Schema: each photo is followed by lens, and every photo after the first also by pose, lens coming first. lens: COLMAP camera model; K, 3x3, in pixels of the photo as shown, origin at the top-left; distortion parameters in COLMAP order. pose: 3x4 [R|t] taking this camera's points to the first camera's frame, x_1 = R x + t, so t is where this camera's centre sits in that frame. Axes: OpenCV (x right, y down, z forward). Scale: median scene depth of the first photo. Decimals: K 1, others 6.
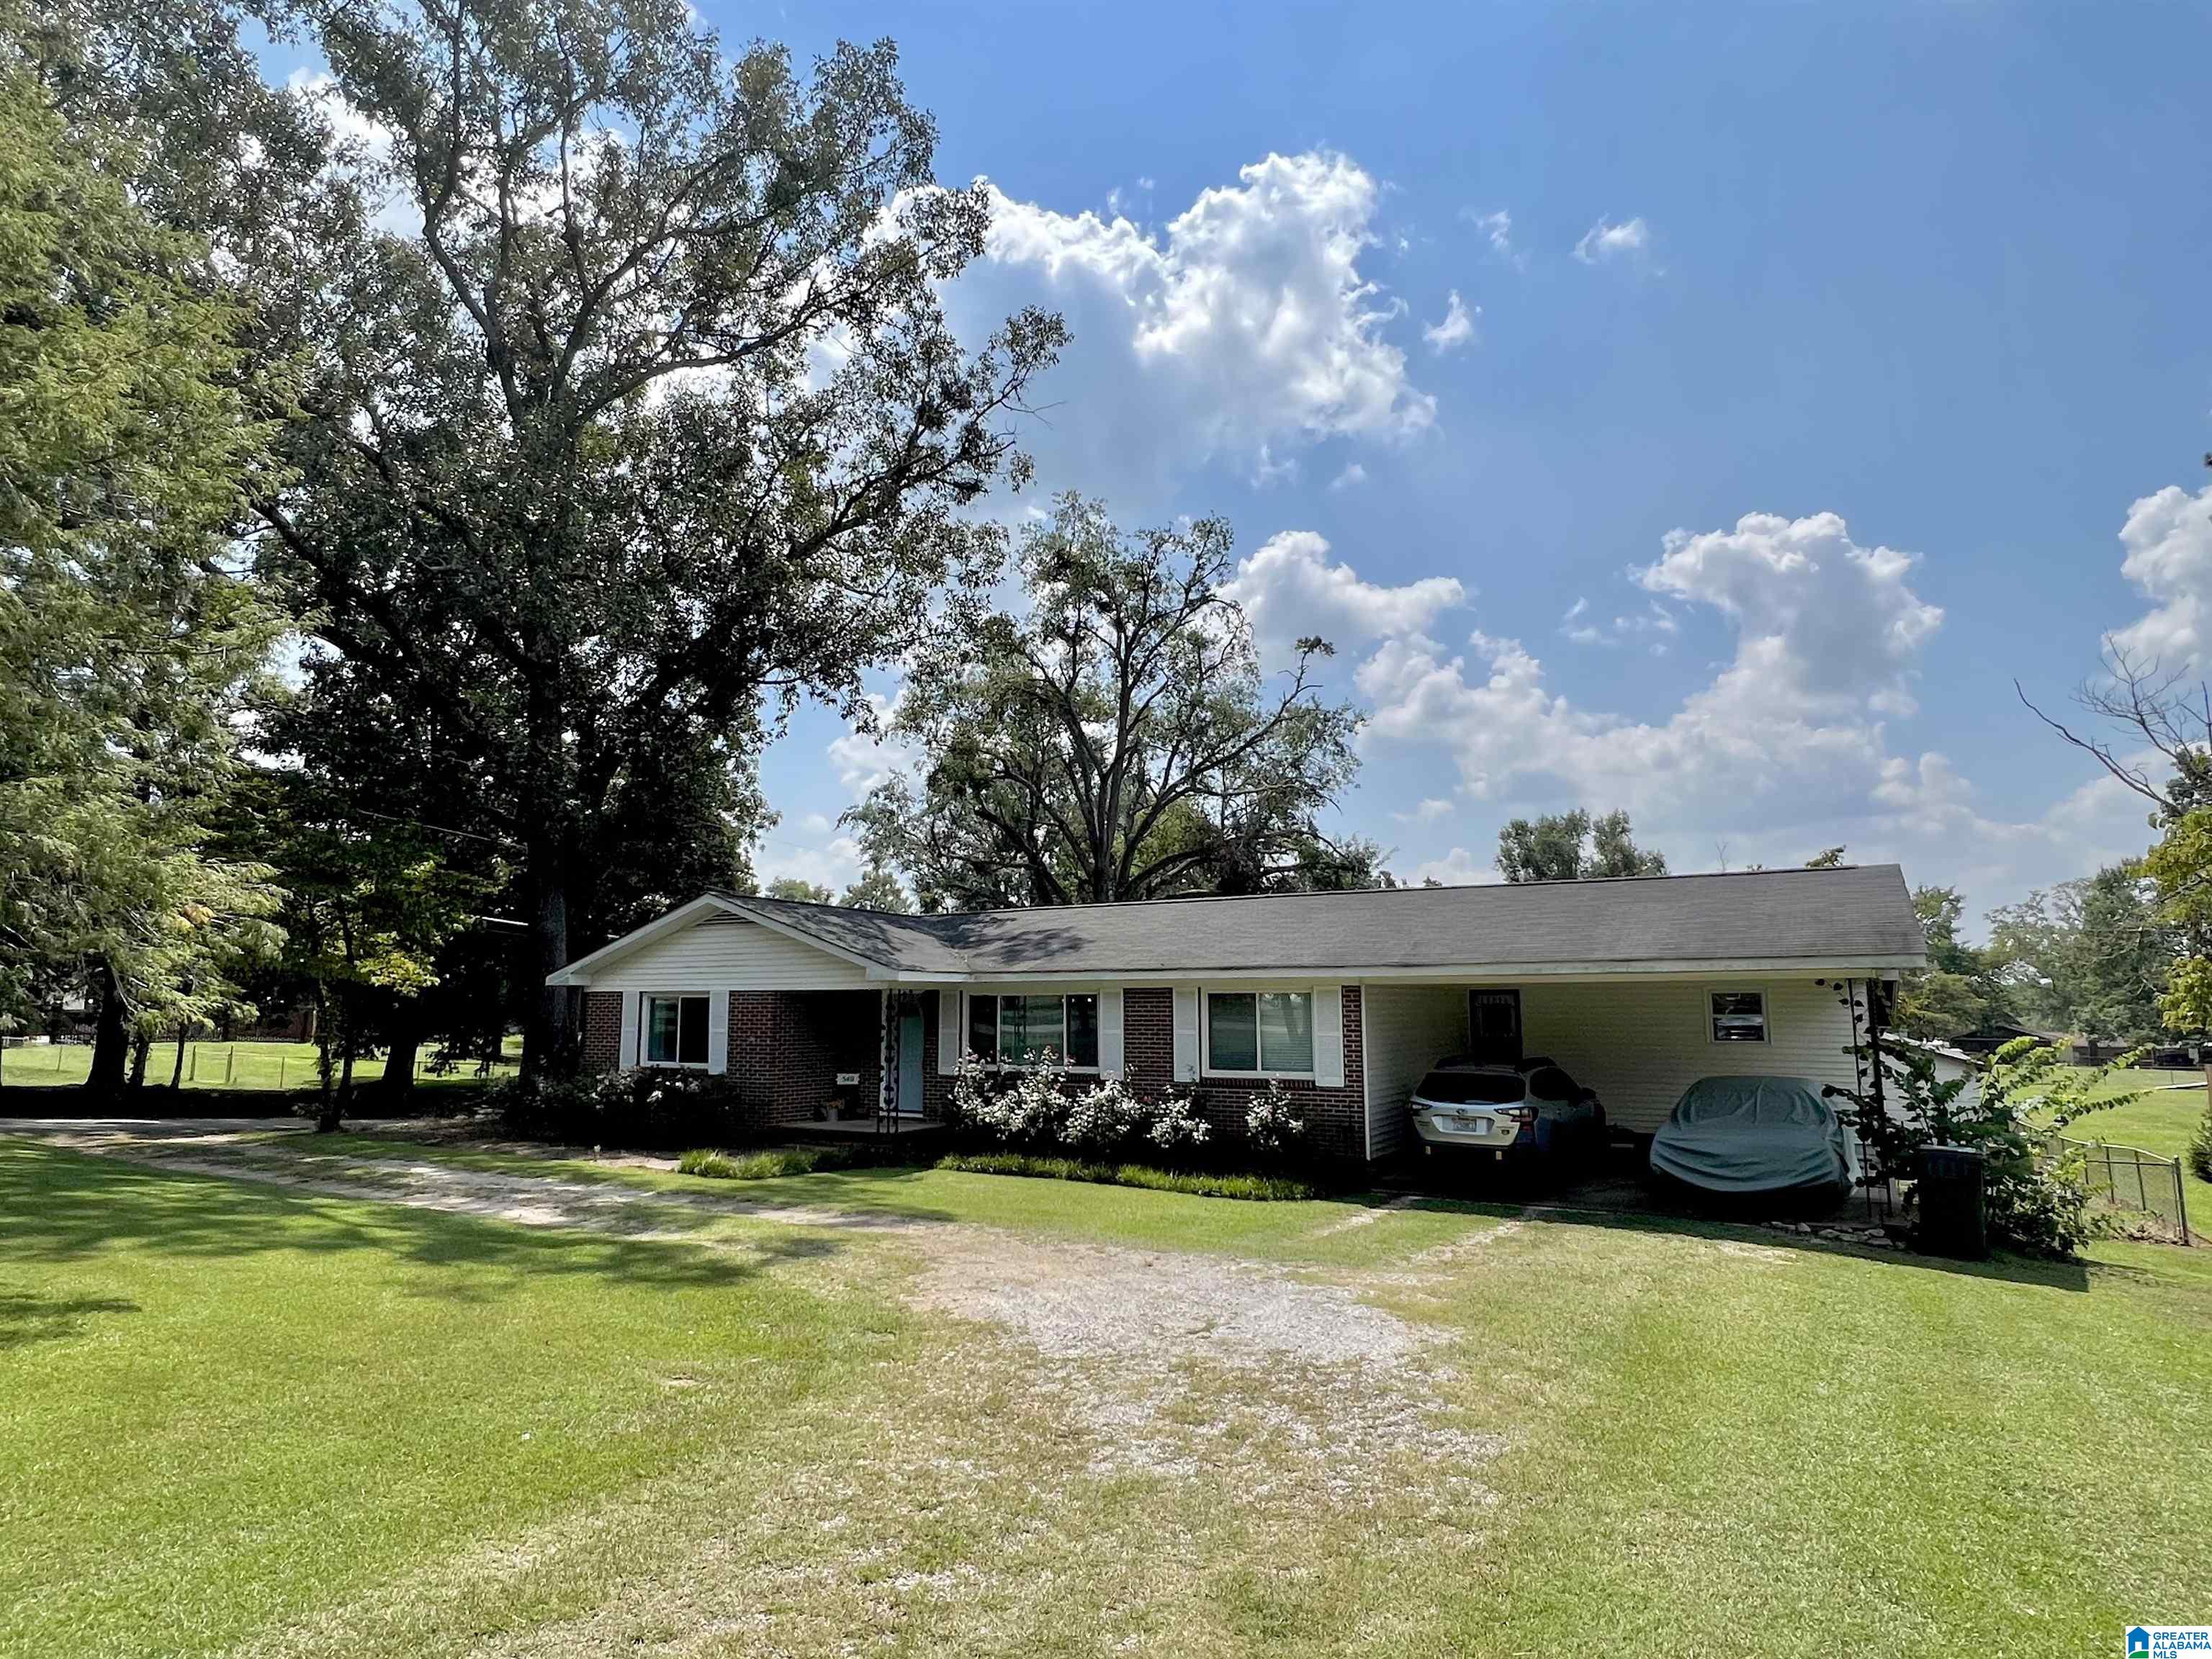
lens RADIAL K [[1249.5, 0, 1106.0], [0, 1249.5, 829.5], [0, 0, 1]] dist [0.003879, 0.000938]
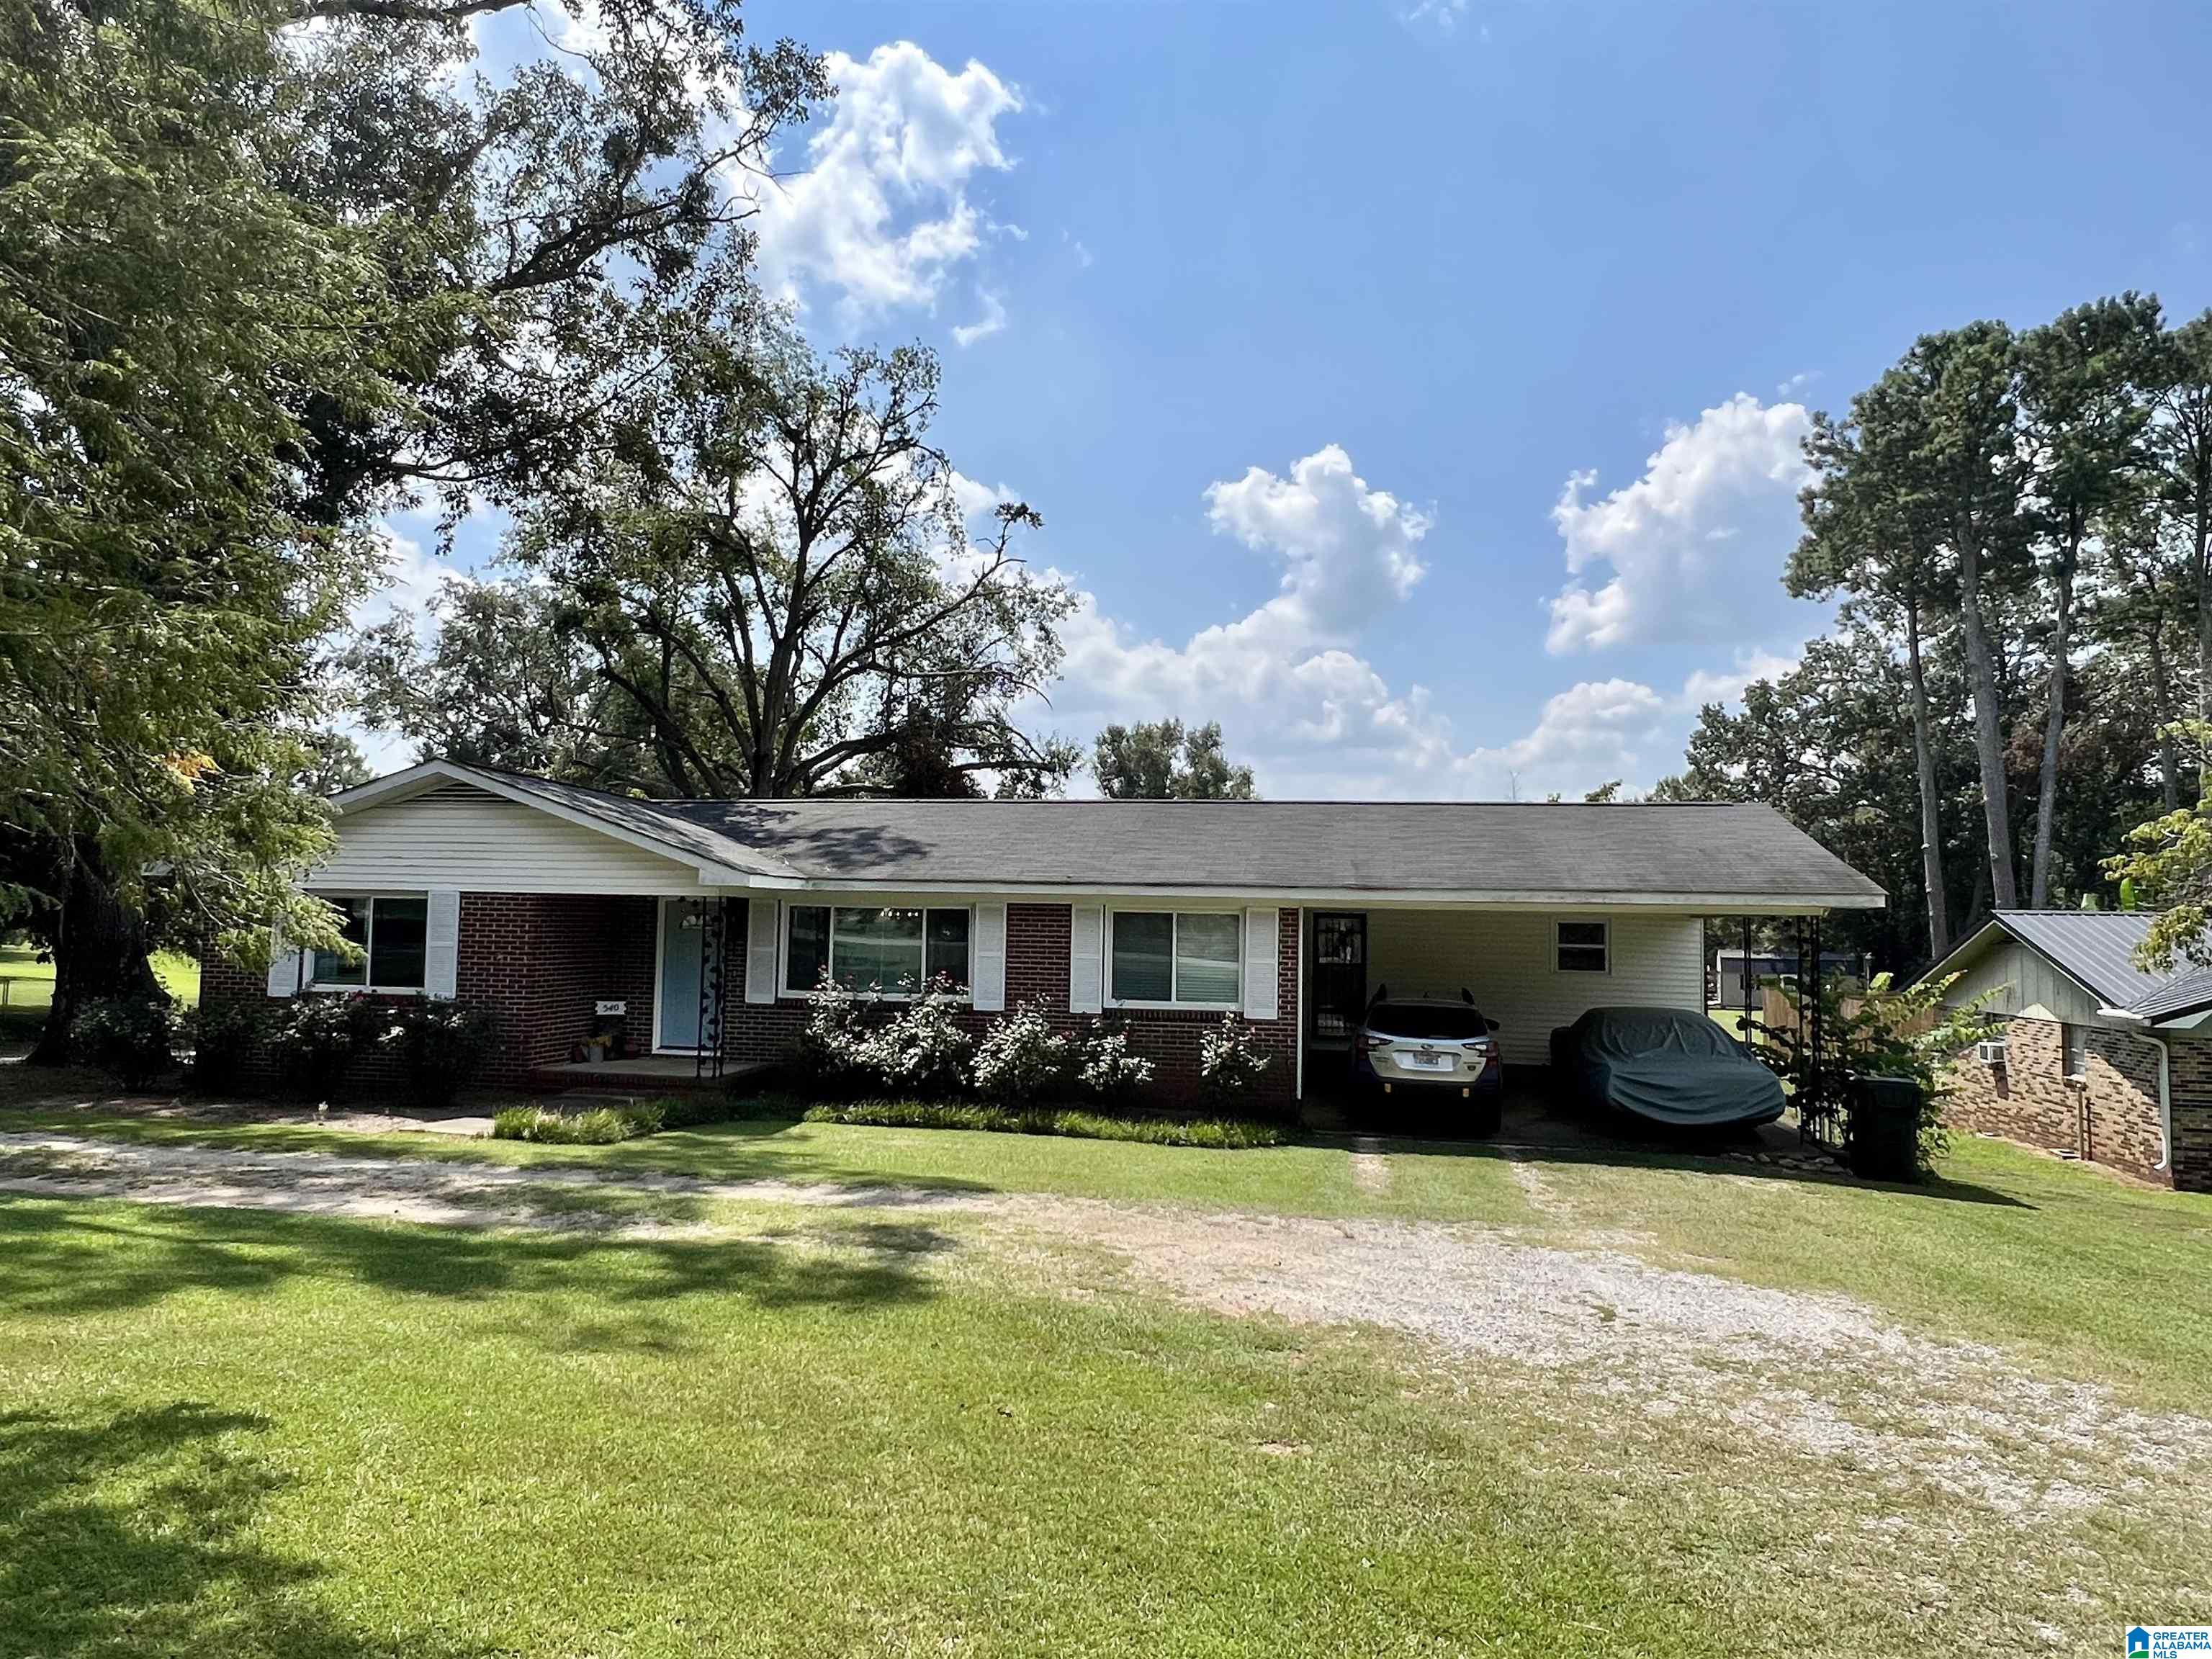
lens RADIAL K [[1396.8, 0, 1092.6], [0, 1396.8, 822.2], [0, 0, 1]] dist [0.003290, -0.001657]
pose [[0.937443, 0.045886, 0.345102, -0.280064], [-0.071223, 0.995588, 0.061095, 0.012159], [-0.340776, -0.081852, 0.936575, 0.111635]]
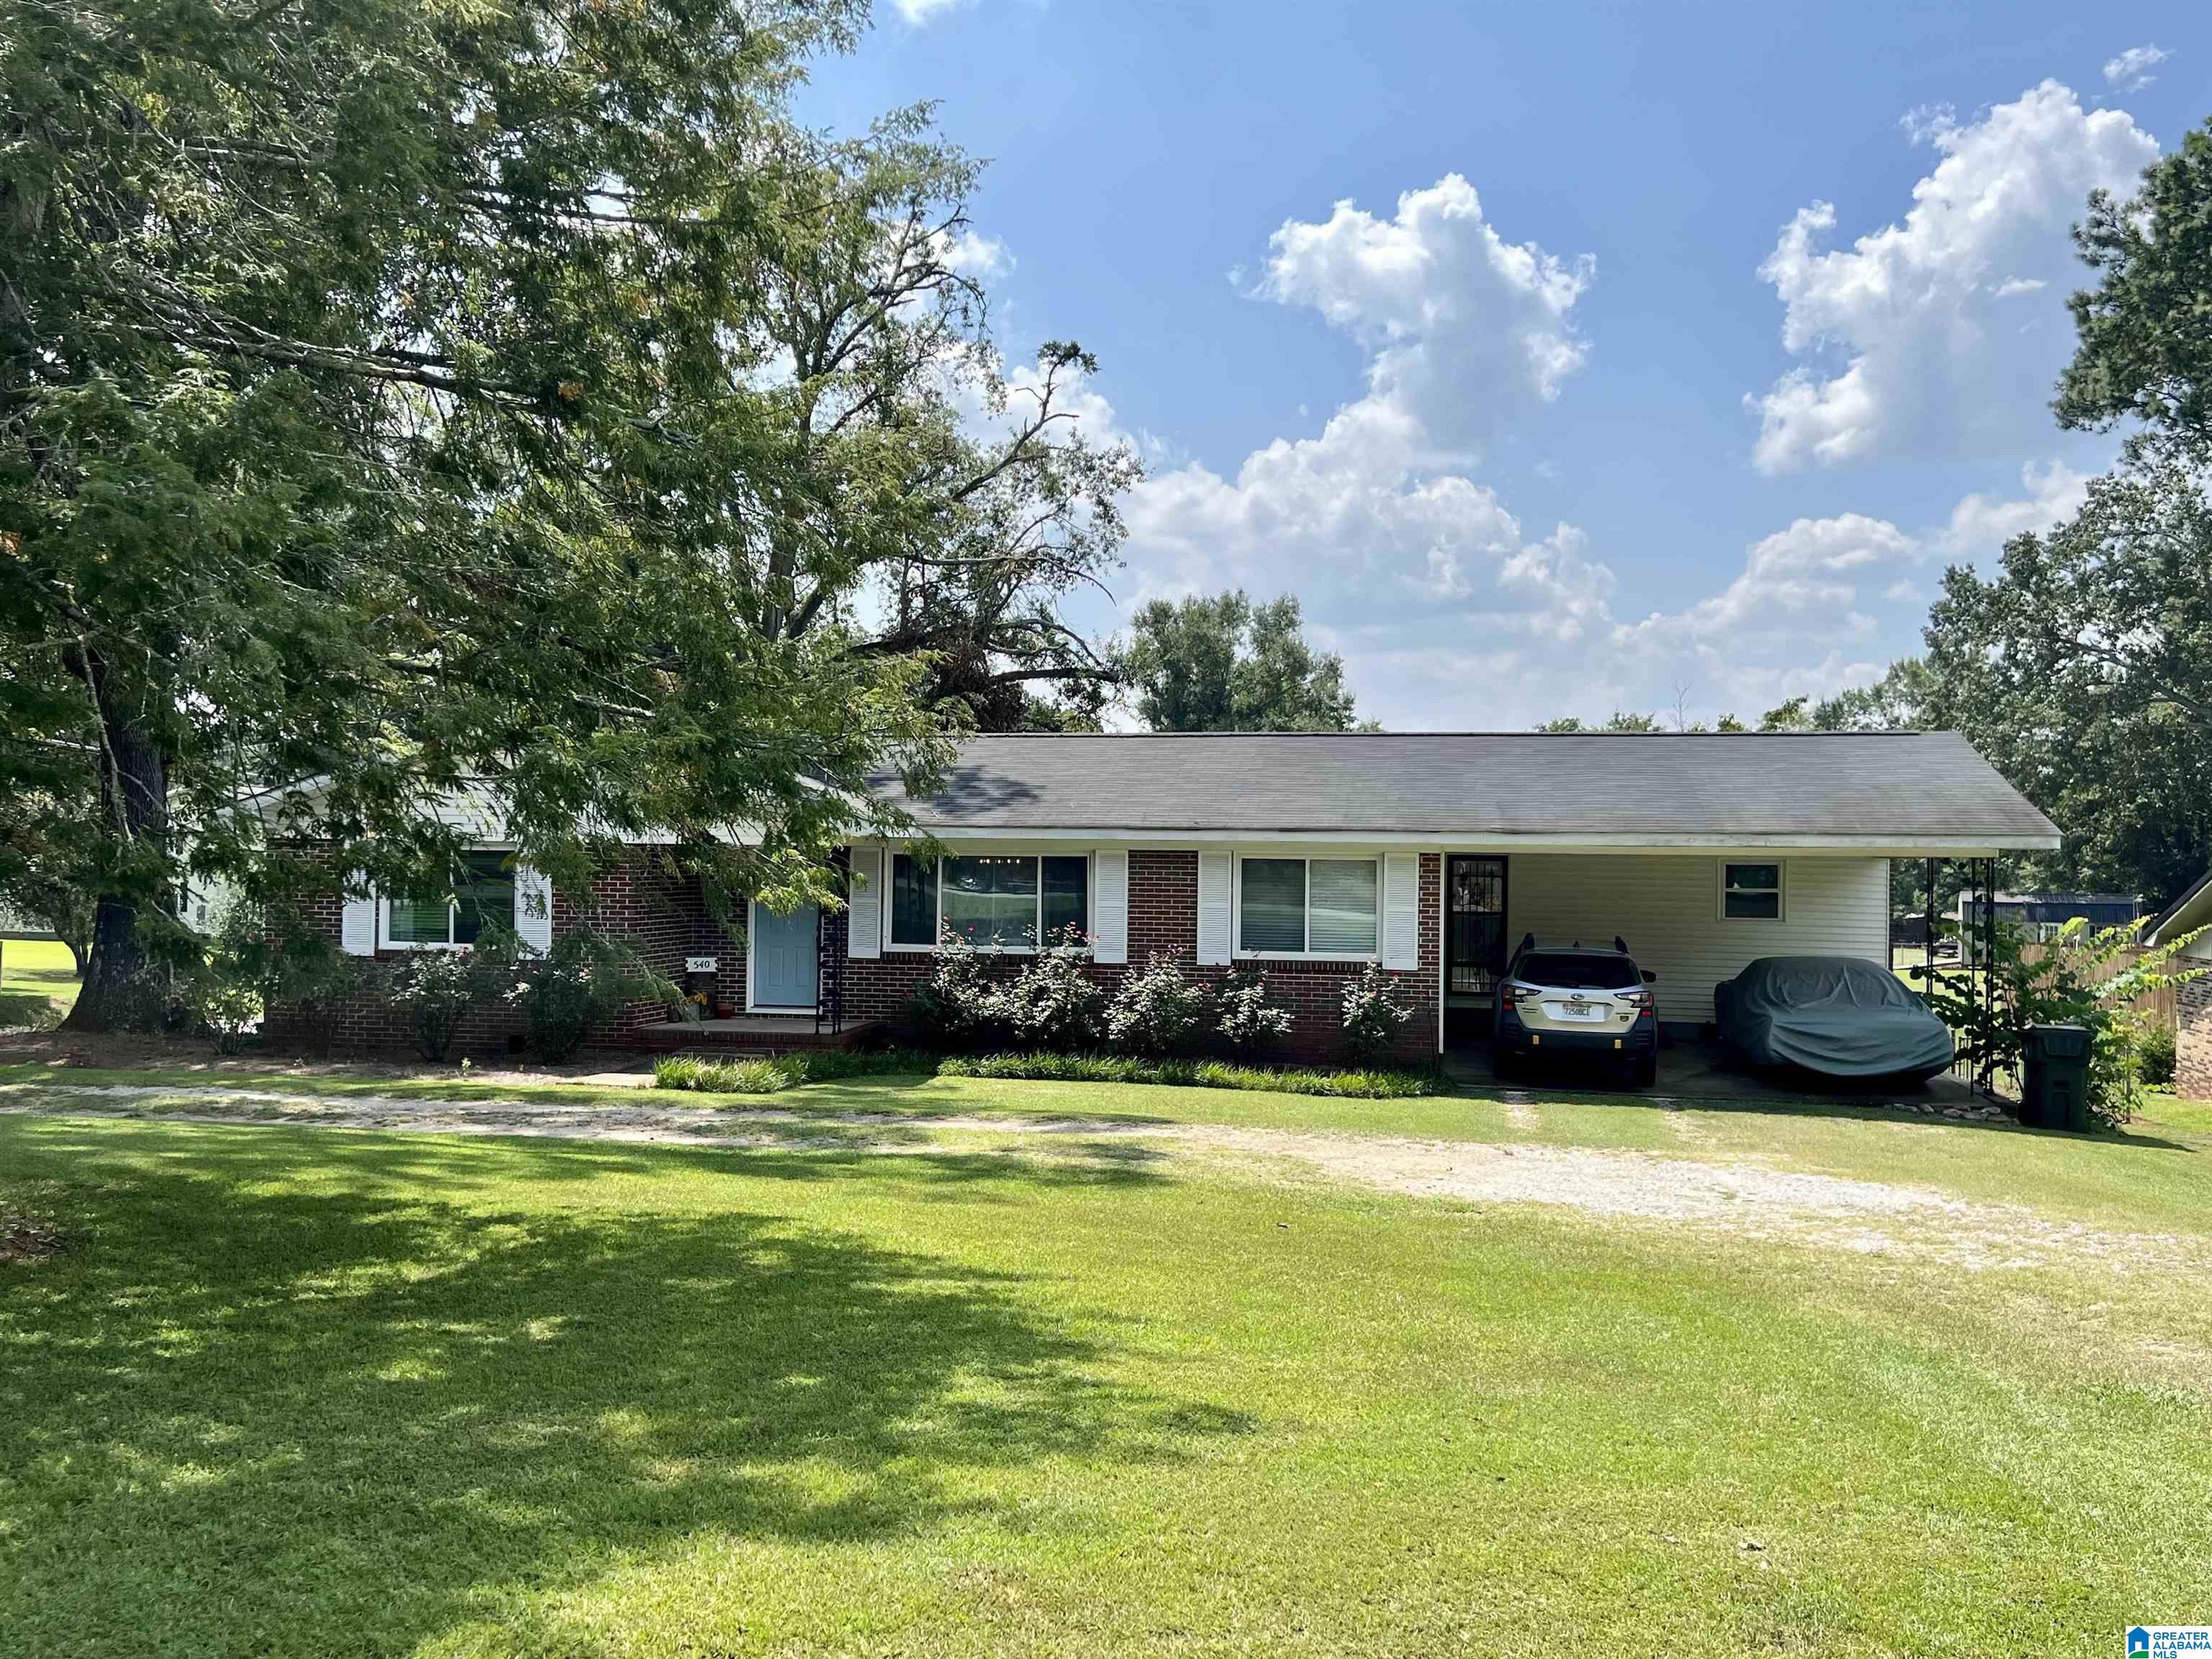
lens RADIAL K [[1920.1, 0, 1102.3], [0, 1920.1, 847.2], [0, 0, 1]] dist [0.140688, -0.257157]
pose [[0.939004, 0.015853, 0.343542, -0.455208], [-0.062824, 0.990035, 0.126031, -0.029629], [-0.338120, -0.139926, 0.930642, -0.141052]]
